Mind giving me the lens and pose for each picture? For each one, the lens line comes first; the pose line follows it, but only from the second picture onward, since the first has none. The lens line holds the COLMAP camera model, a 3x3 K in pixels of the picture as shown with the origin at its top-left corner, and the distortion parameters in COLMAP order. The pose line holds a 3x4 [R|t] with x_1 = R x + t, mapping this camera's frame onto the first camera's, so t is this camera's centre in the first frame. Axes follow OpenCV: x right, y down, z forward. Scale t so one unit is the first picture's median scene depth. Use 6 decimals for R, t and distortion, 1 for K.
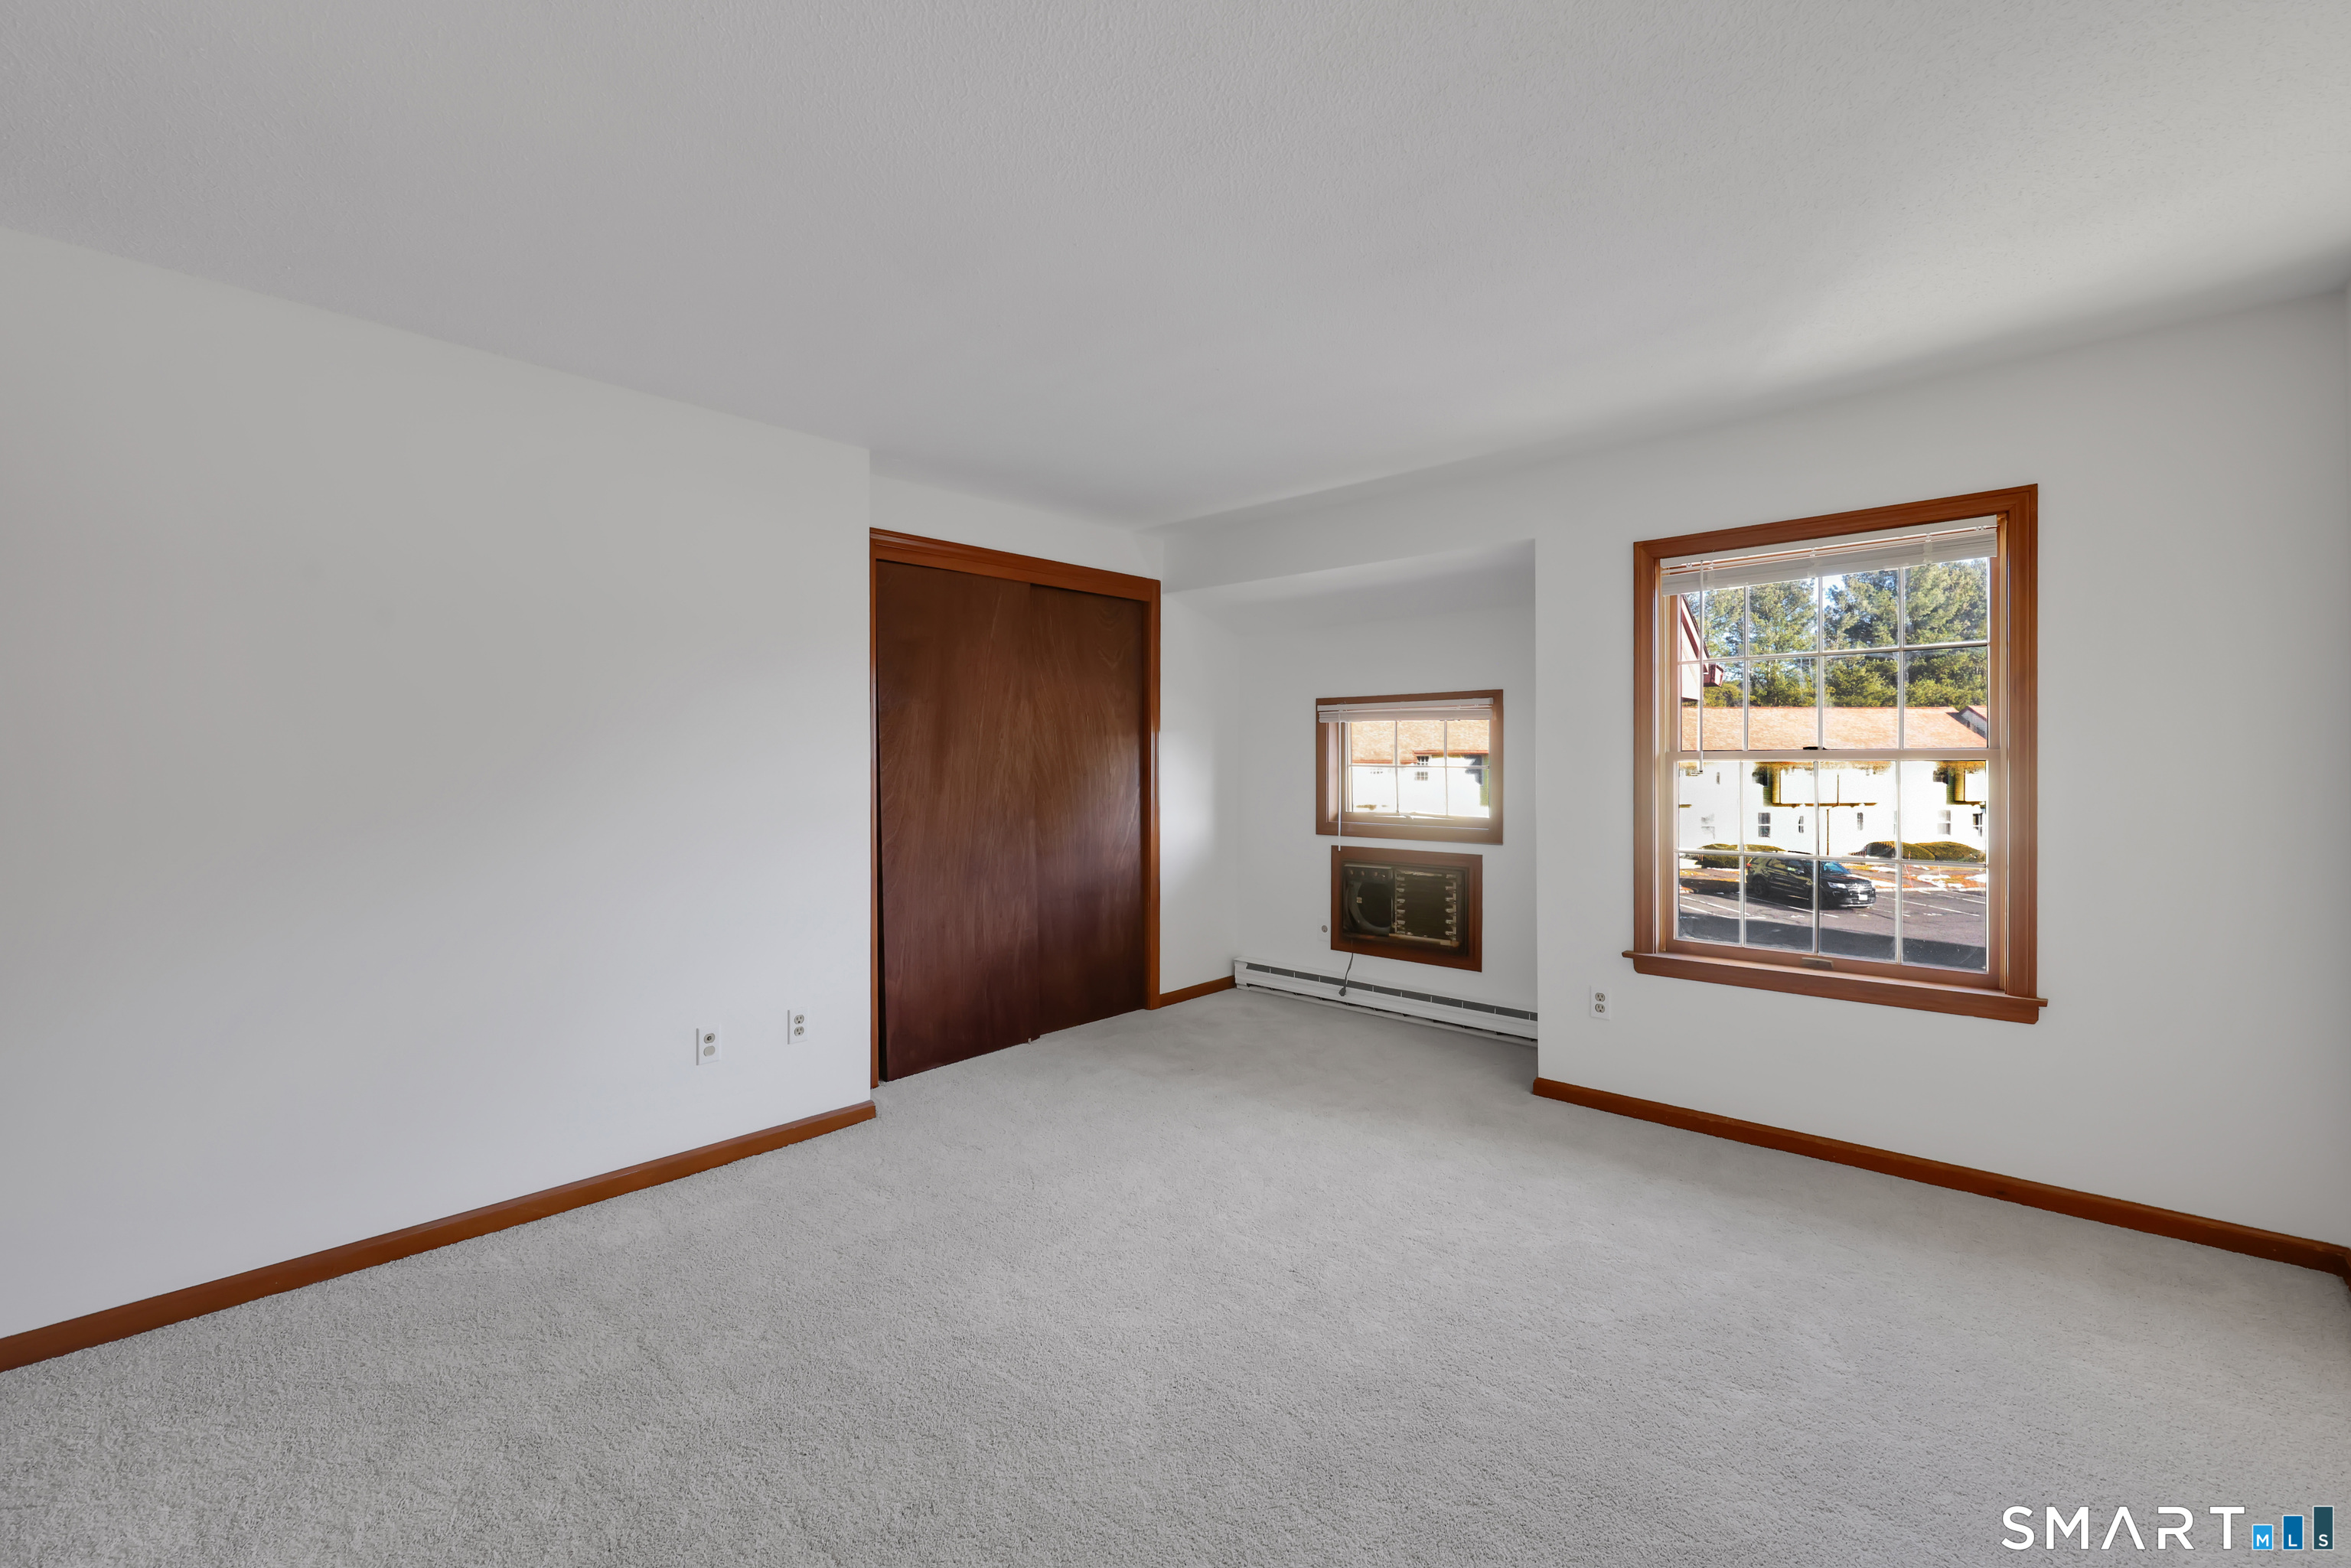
lens RADIAL K [[1009.7, 0, 1167.5], [0, 1009.7, 772.4], [0, 0, 1]] dist [-0.000099, 0.000169]
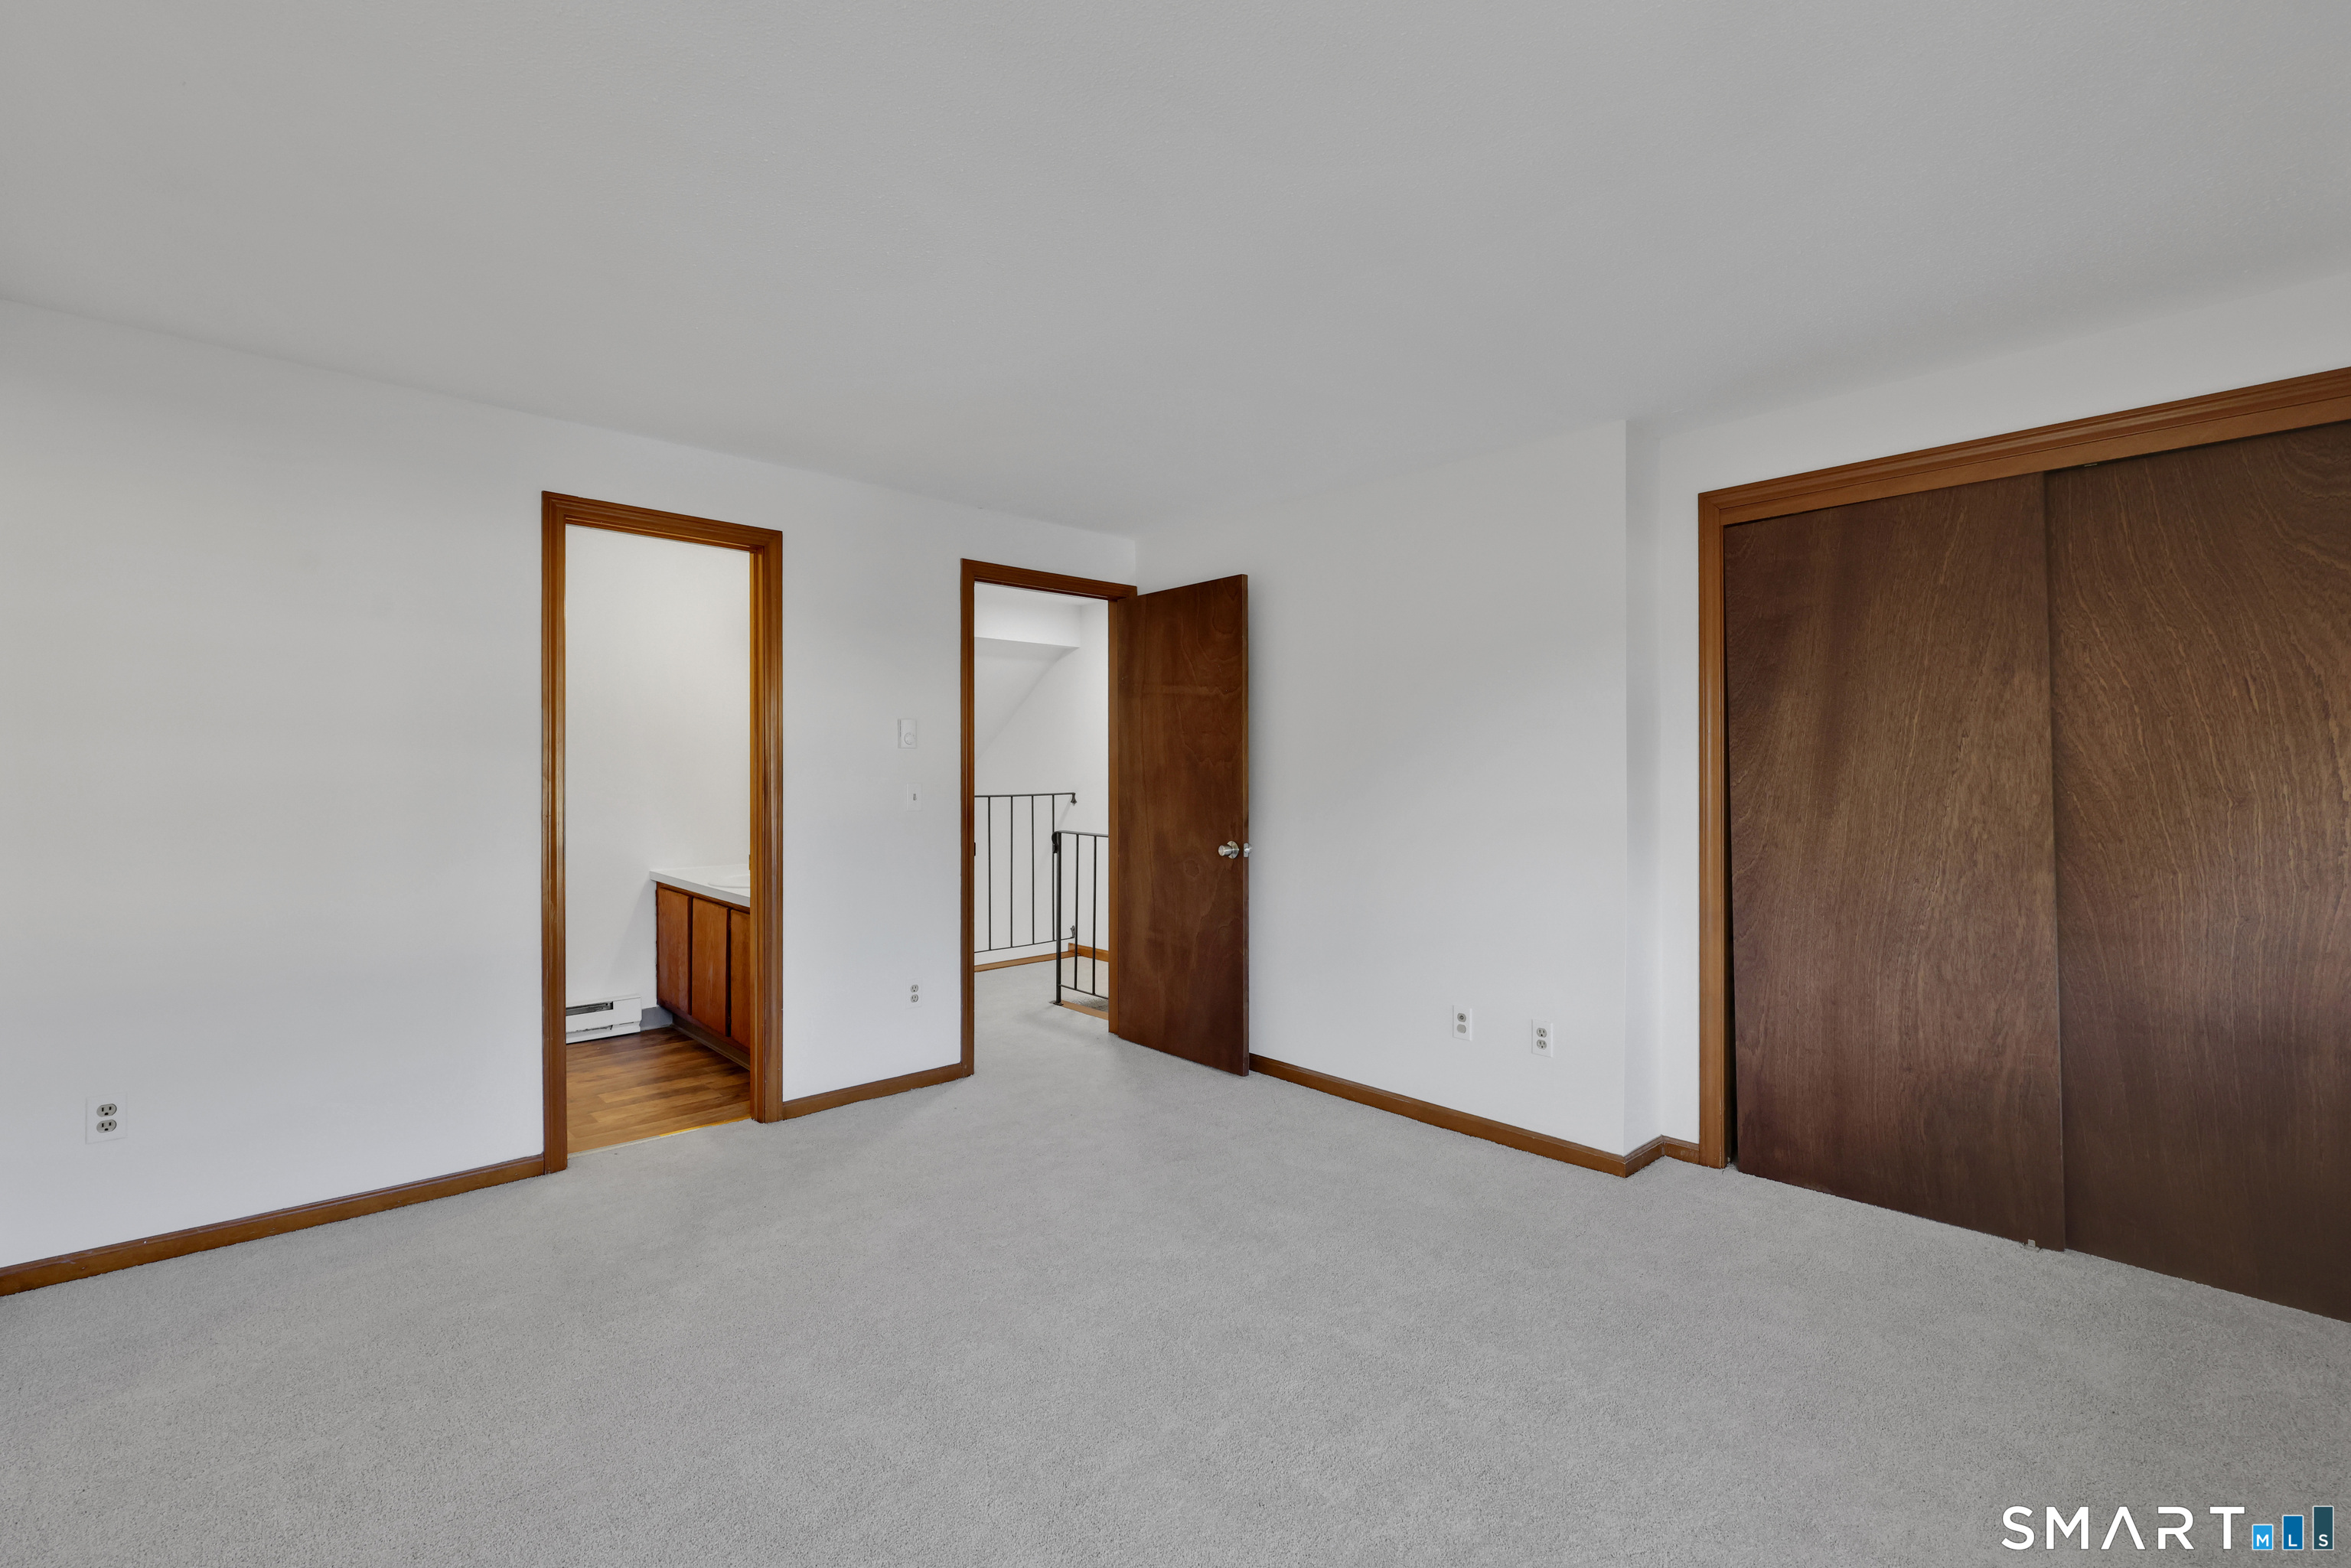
lens RADIAL K [[1009.7, 0, 1167.5], [0, 1009.7, 772.4], [0, 0, 1]] dist [-0.000099, 0.000169]
pose [[-0.078735, 0.002676, -0.996892, 0.517957], [-0.013688, 0.999899, 0.003765, -0.007388], [0.996802, 0.013942, -0.078690, 0.562320]]
